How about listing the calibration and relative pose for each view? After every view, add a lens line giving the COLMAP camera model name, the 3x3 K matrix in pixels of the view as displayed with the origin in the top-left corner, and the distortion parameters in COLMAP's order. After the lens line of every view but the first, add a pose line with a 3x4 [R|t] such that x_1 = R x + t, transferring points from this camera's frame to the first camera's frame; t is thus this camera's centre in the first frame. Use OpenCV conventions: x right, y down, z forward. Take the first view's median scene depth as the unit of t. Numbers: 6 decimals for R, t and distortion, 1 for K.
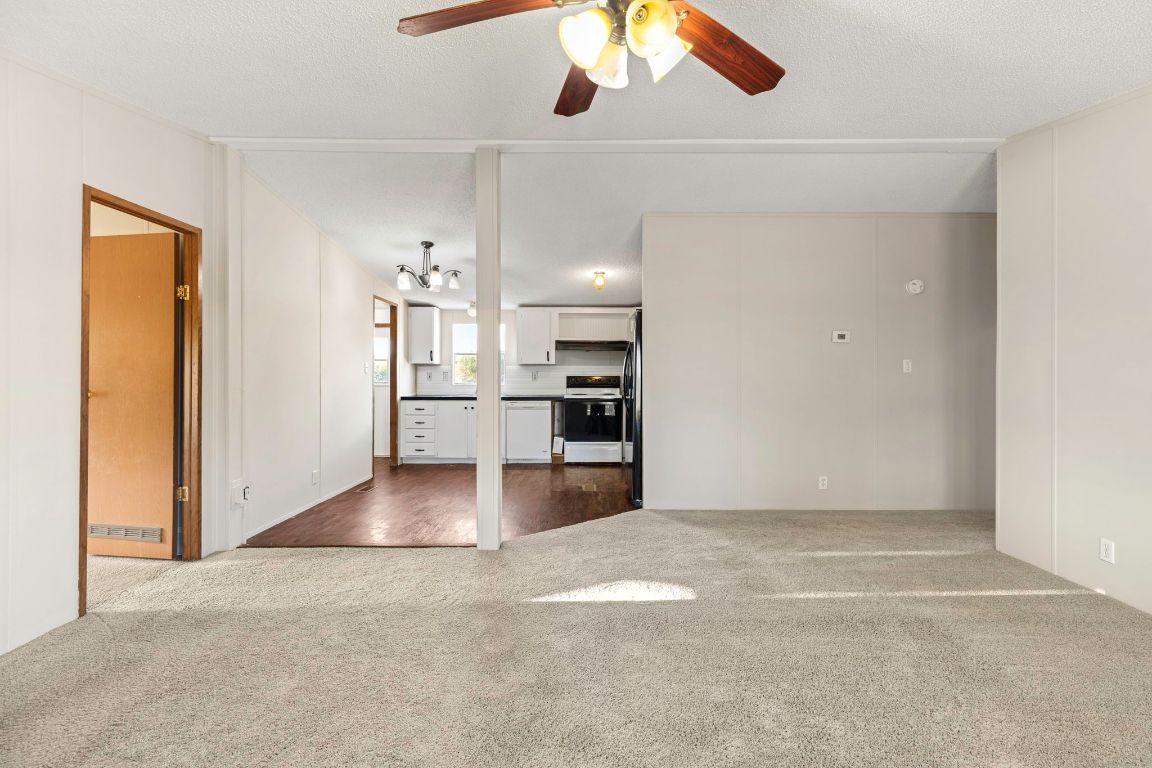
lens RADIAL K [[548.6, 0, 576.0], [0, 548.6, 384.0], [0, 0, 1]] dist [0.000317, 0.000056]
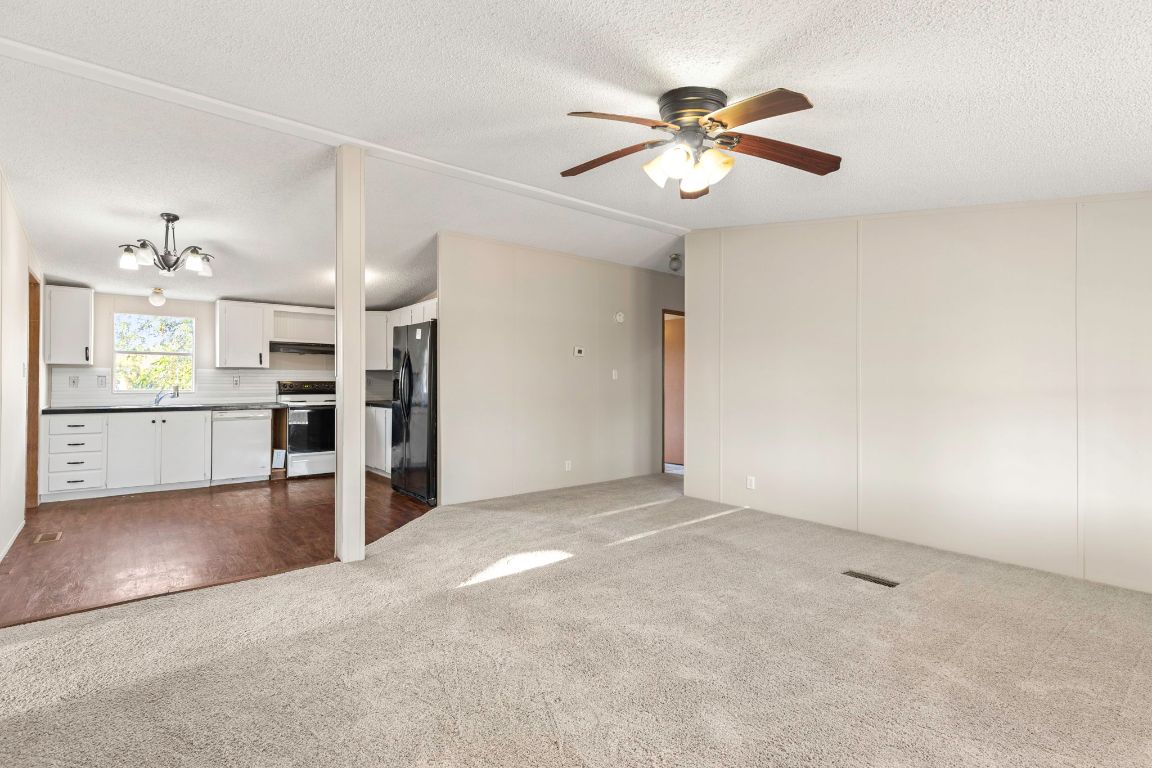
lens RADIAL K [[548.6, 0, 576.0], [0, 548.6, 384.0], [0, 0, 1]] dist [0.000317, 0.000056]
pose [[0.773549, -0.000316, 0.633737, -0.344813], [0.007423, 0.999936, -0.008562, 0.001669], [-0.633693, 0.011327, 0.773501, 0.002703]]
